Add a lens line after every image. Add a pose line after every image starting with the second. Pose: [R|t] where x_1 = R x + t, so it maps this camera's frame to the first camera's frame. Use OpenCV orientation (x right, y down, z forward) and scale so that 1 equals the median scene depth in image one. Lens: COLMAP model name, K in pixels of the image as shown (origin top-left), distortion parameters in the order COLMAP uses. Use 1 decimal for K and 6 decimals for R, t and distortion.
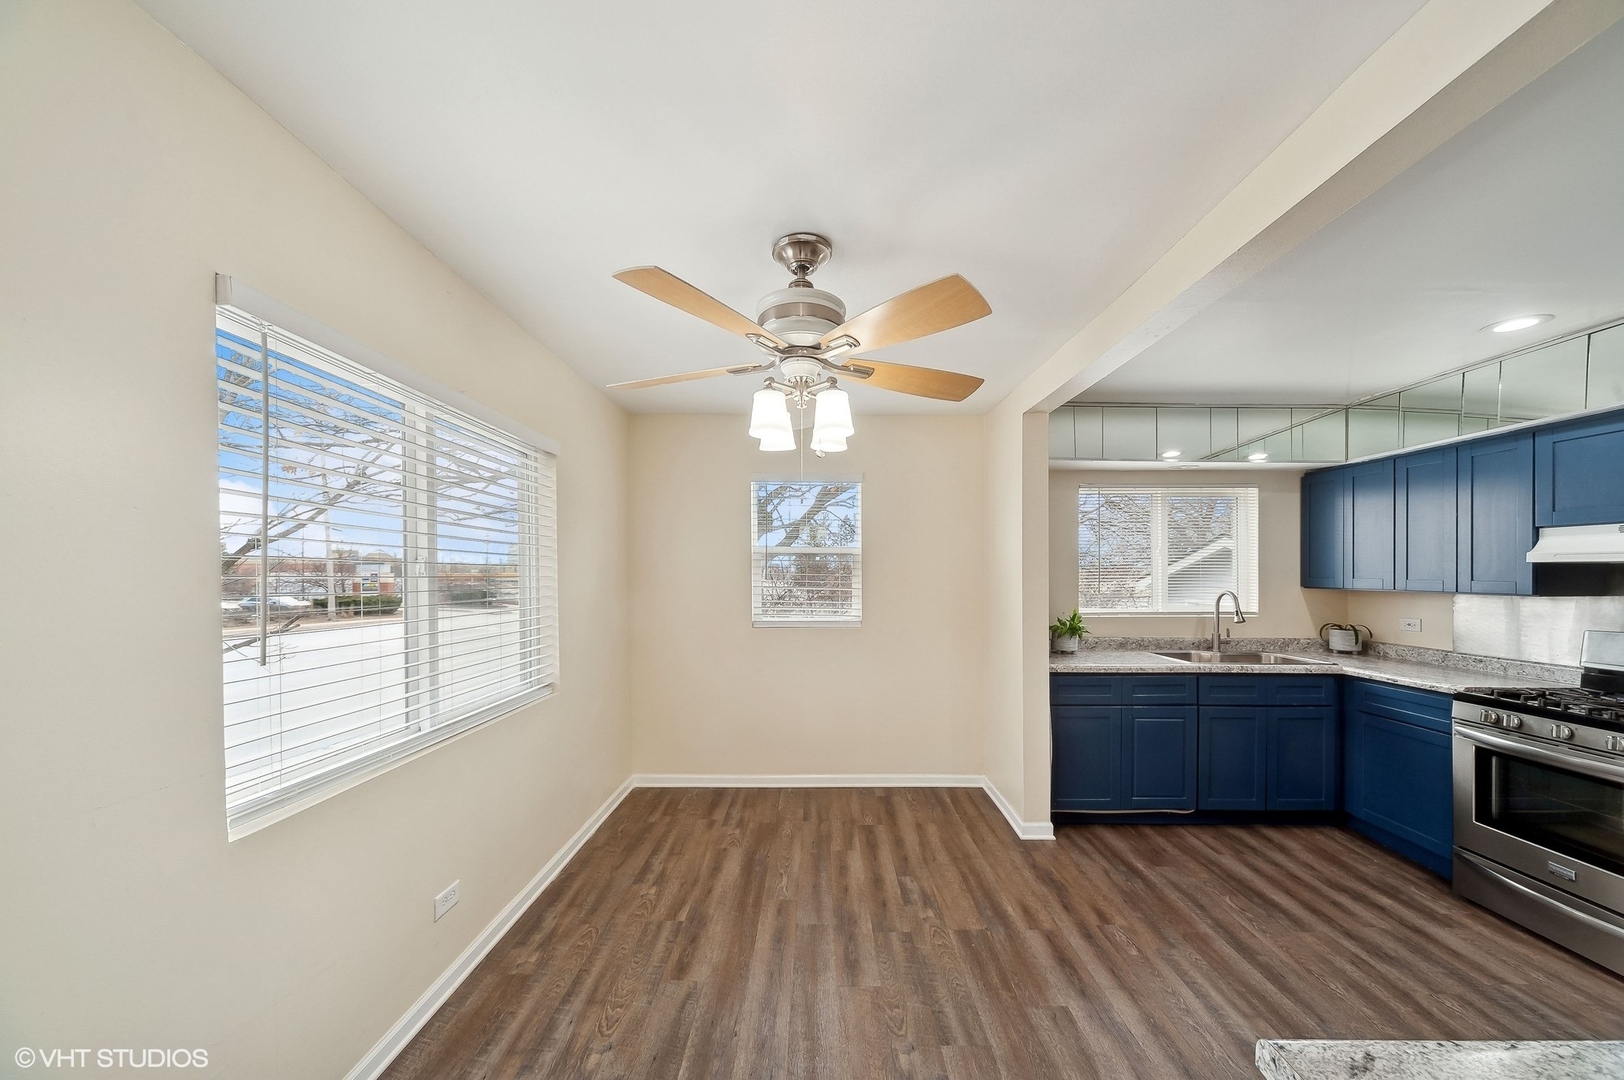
lens RADIAL K [[555.9, 0, 819.7], [0, 555.9, 574.4], [0, 0, 1]] dist [0.001517, -0.001094]
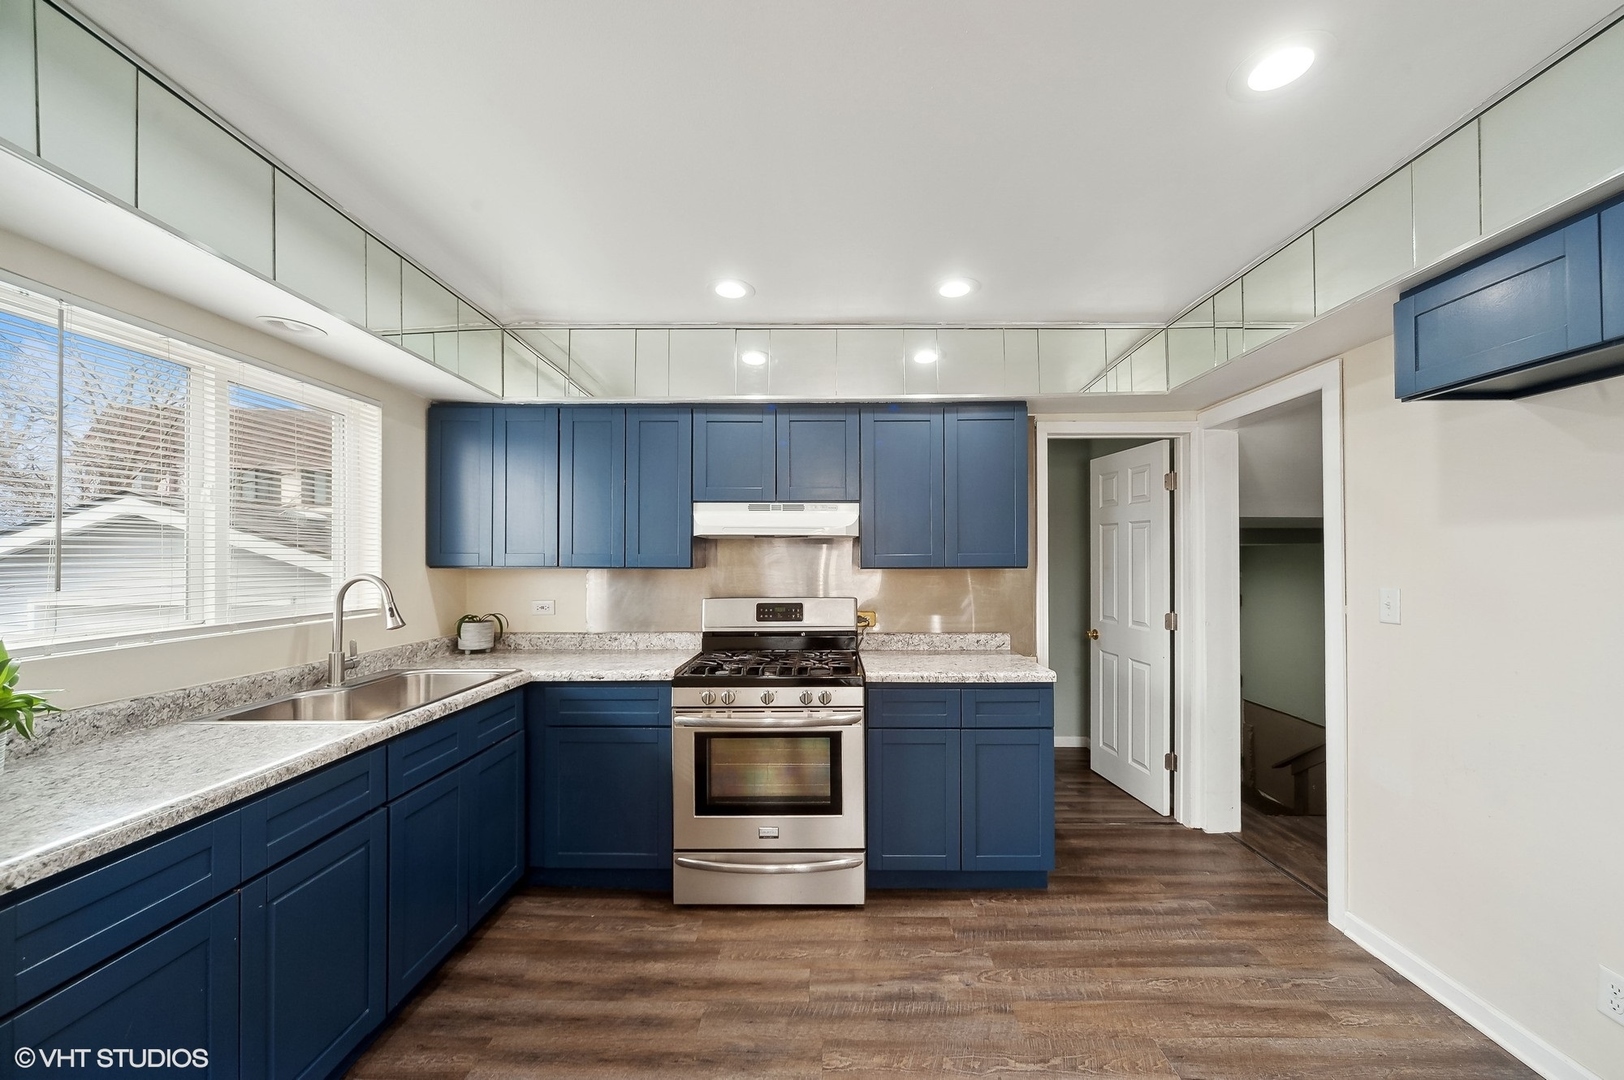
lens RADIAL K [[608.1, 0, 823.8], [0, 608.1, 552.6], [0, 0, 1]] dist [0.000268, -0.000612]
pose [[0.005075, 0.008529, 0.999951, 0.142020], [0.001927, 0.999962, -0.008539, 0.016652], [-0.999985, 0.001970, 0.005058, 0.630017]]
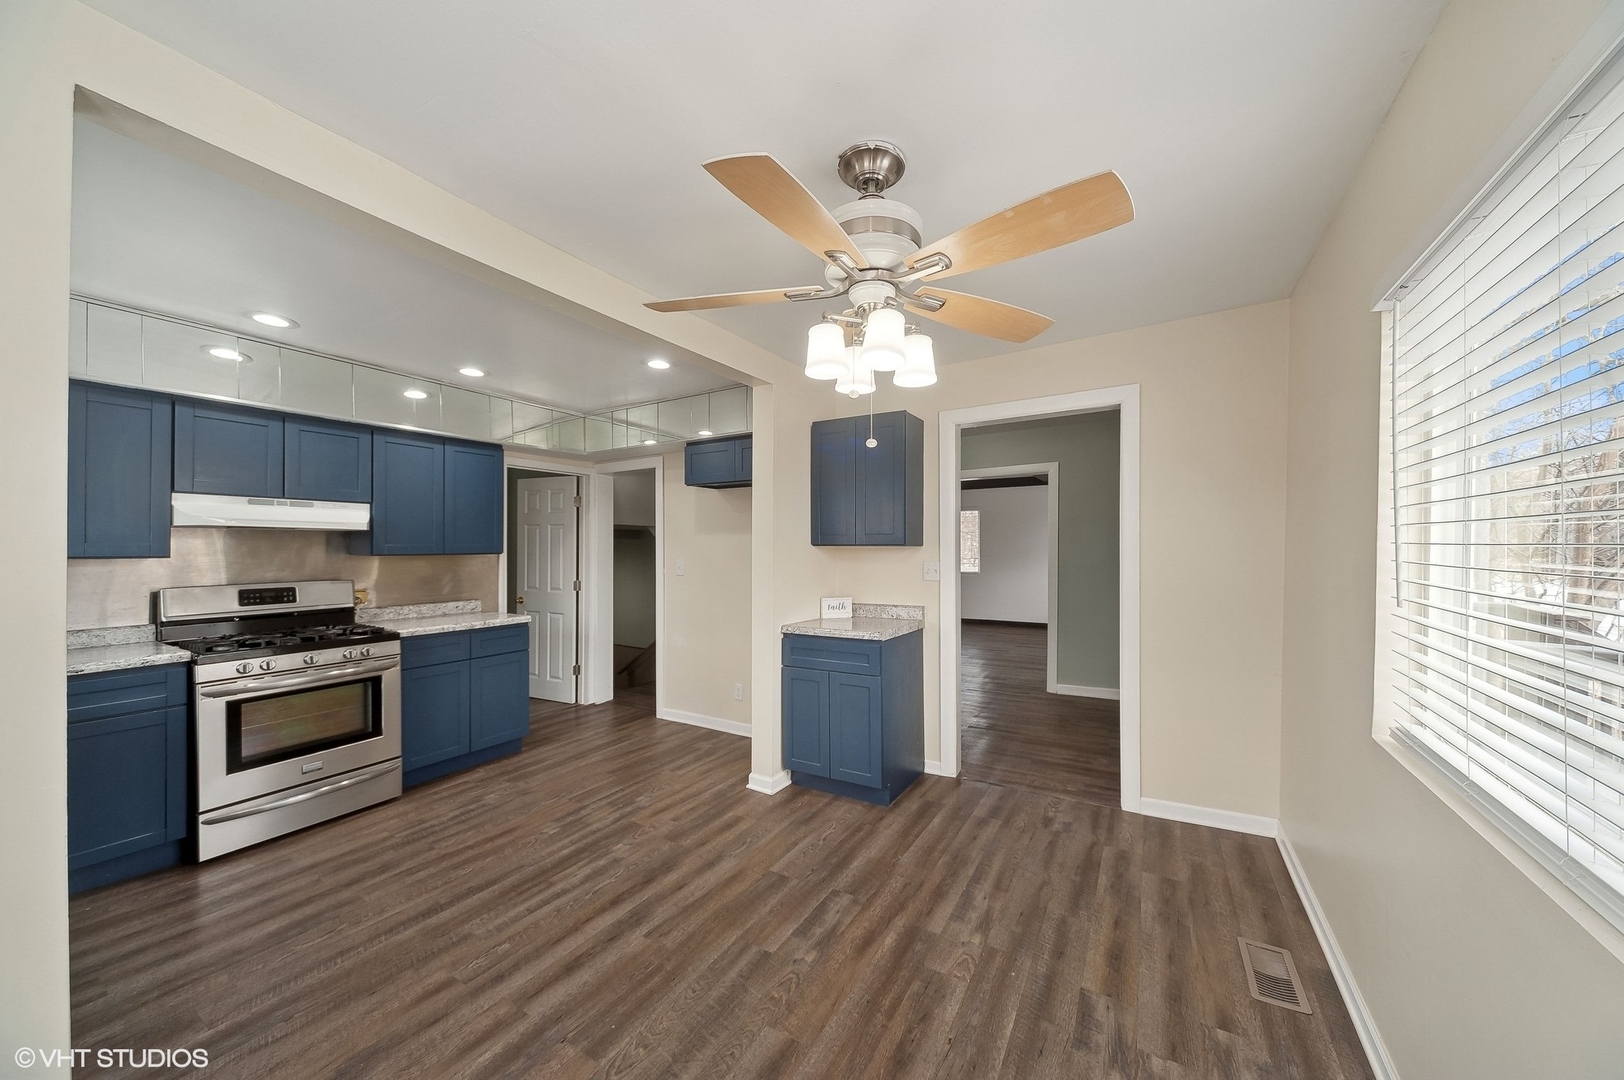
lens RADIAL K [[555.9, 0, 827.5], [0, 555.9, 542.9], [0, 0, 1]] dist [0.001517, -0.001094]
pose [[-0.863451, 0.005968, 0.504398, -0.249928], [0.002651, 0.999970, -0.007294, 0.018535], [-0.504427, -0.004961, -0.863440, 1.072229]]
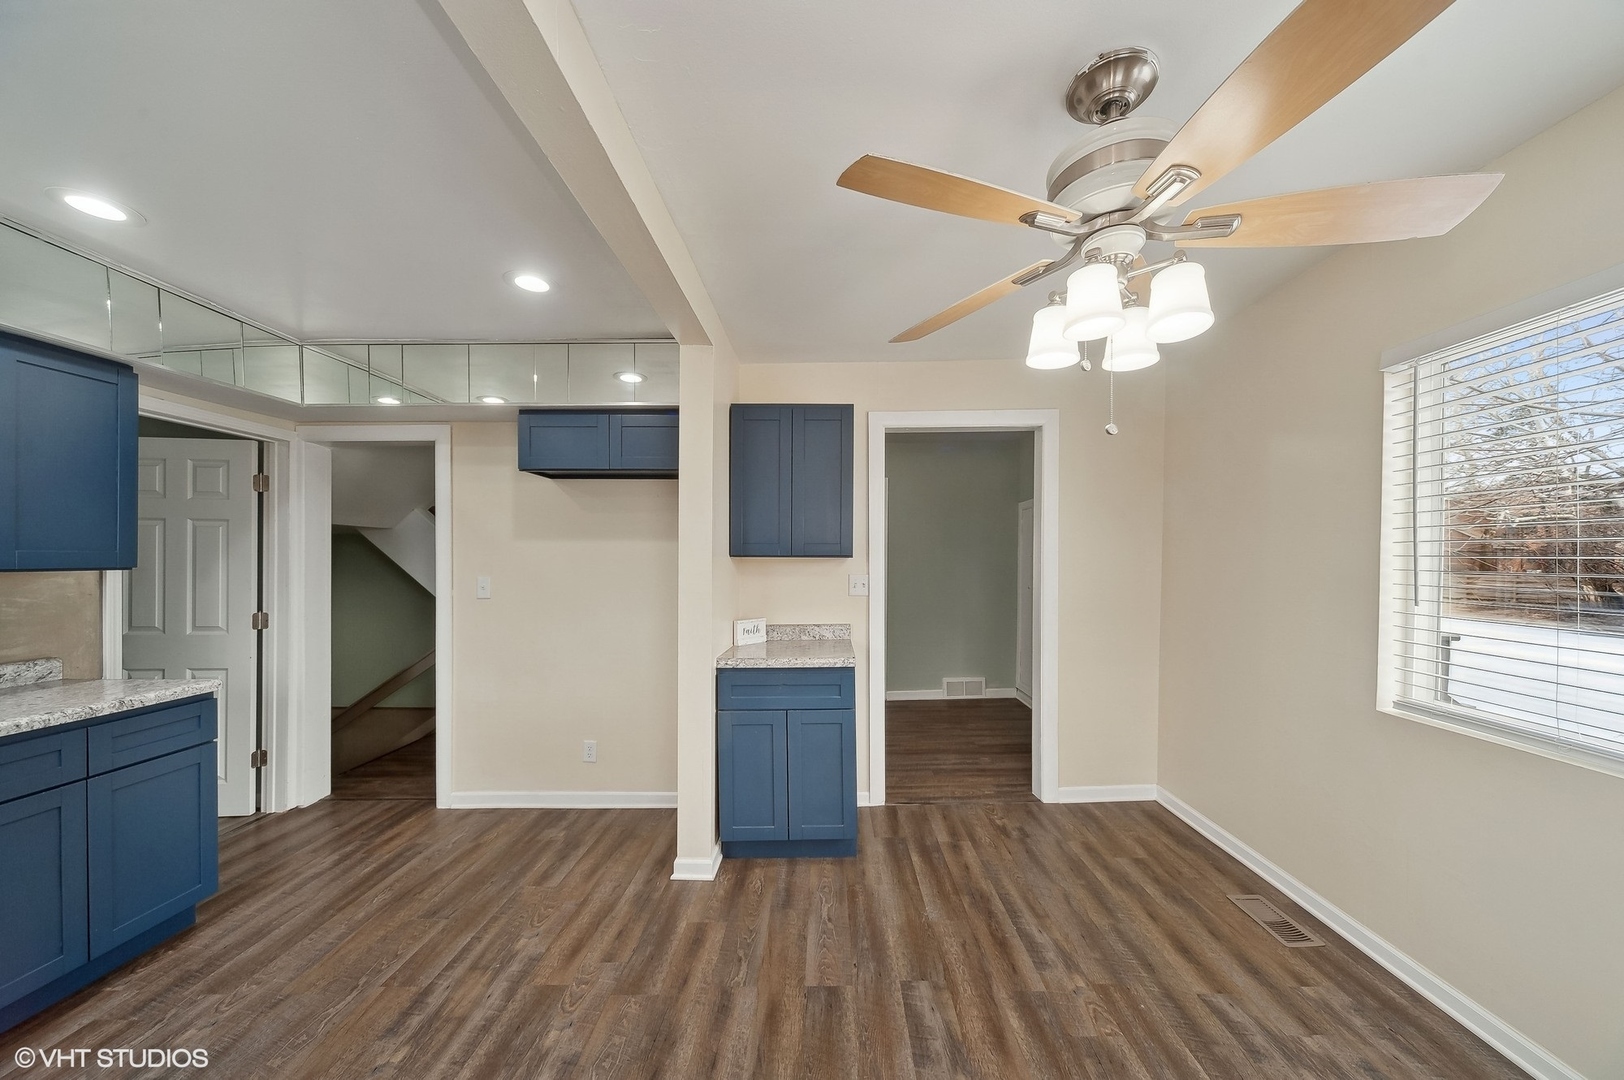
lens RADIAL K [[555.9, 0, 825.0], [0, 555.9, 562.6], [0, 0, 1]] dist [0.001517, -0.001094]
pose [[-0.999983, -0.000314, 0.005884, 0.198444], [-0.000296, 0.999995, 0.003087, 0.021910], [-0.005885, 0.003086, -0.999978, 1.023622]]
